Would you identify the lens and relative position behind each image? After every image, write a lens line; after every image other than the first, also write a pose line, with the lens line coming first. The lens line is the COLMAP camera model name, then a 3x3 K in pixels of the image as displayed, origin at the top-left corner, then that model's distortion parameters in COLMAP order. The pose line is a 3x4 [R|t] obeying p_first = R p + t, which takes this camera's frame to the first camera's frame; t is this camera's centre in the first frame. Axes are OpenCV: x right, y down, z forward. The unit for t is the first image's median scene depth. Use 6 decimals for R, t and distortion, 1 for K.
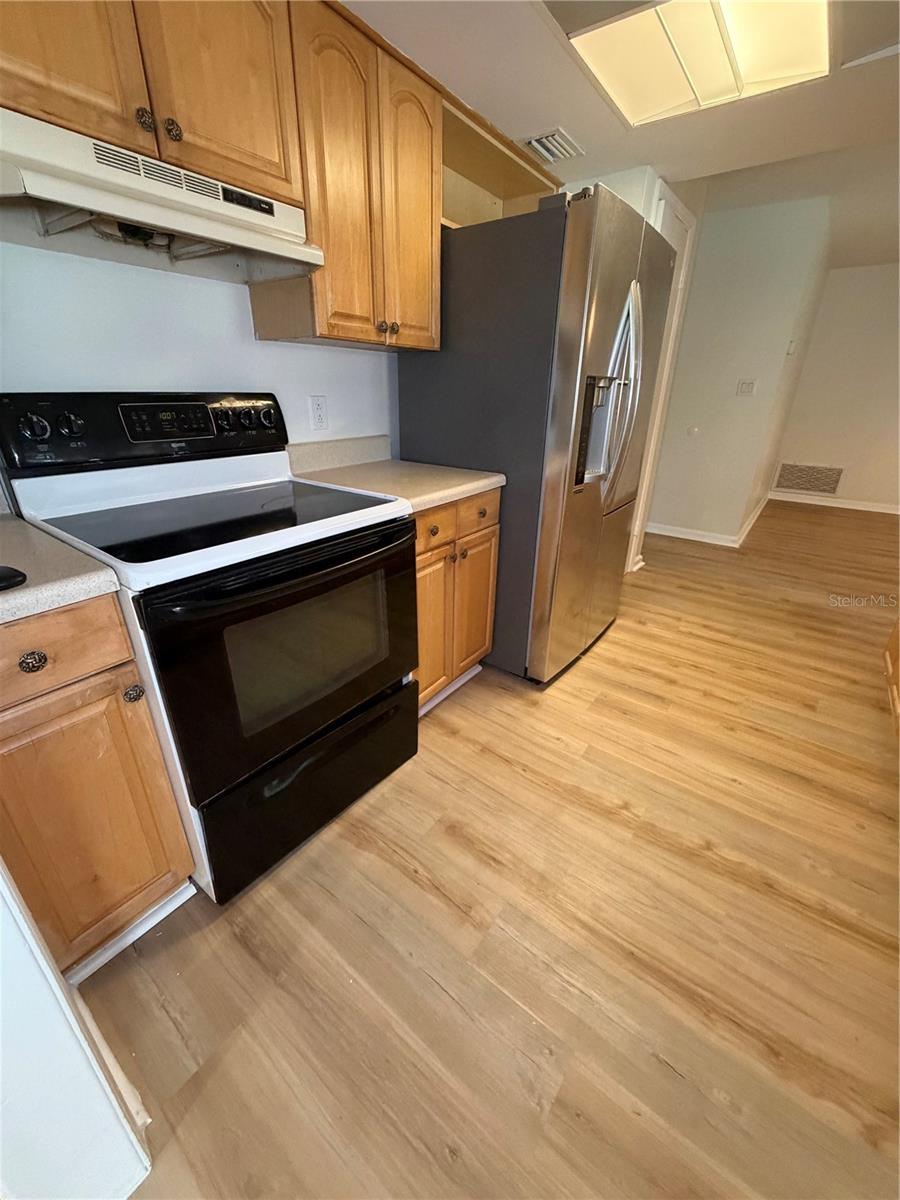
lens RADIAL K [[479.6, 0, 447.4], [0, 479.6, 599.0], [0, 0, 1]] dist [-0.007948, 0.000160]
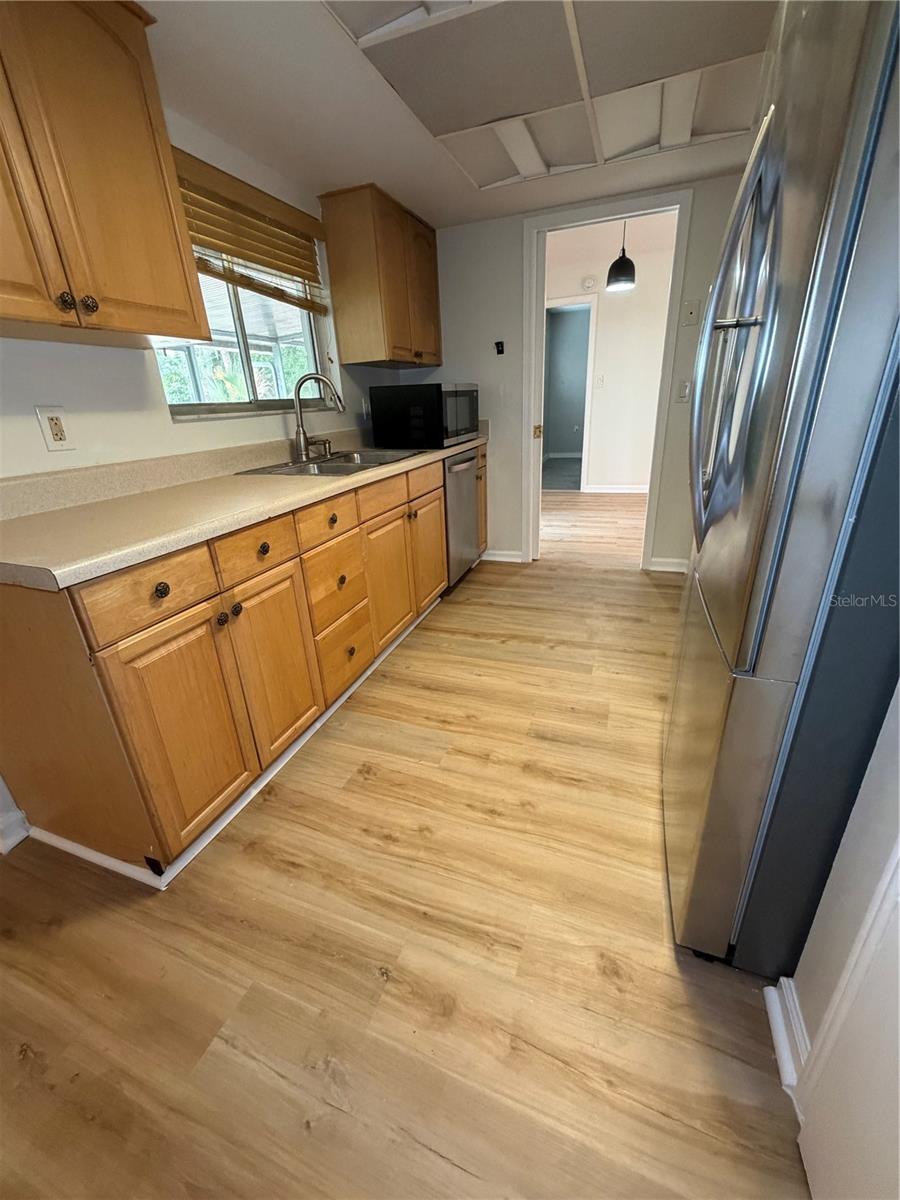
lens RADIAL K [[479.6, 0, 451.4], [0, 479.6, 591.7], [0, 0, 1]] dist [-0.007948, 0.000160]
pose [[-0.959410, 0.142951, -0.243099, 0.770205], [-0.070054, 0.714185, 0.696443, -0.549499], [0.273175, 0.685204, -0.675182, 1.367630]]
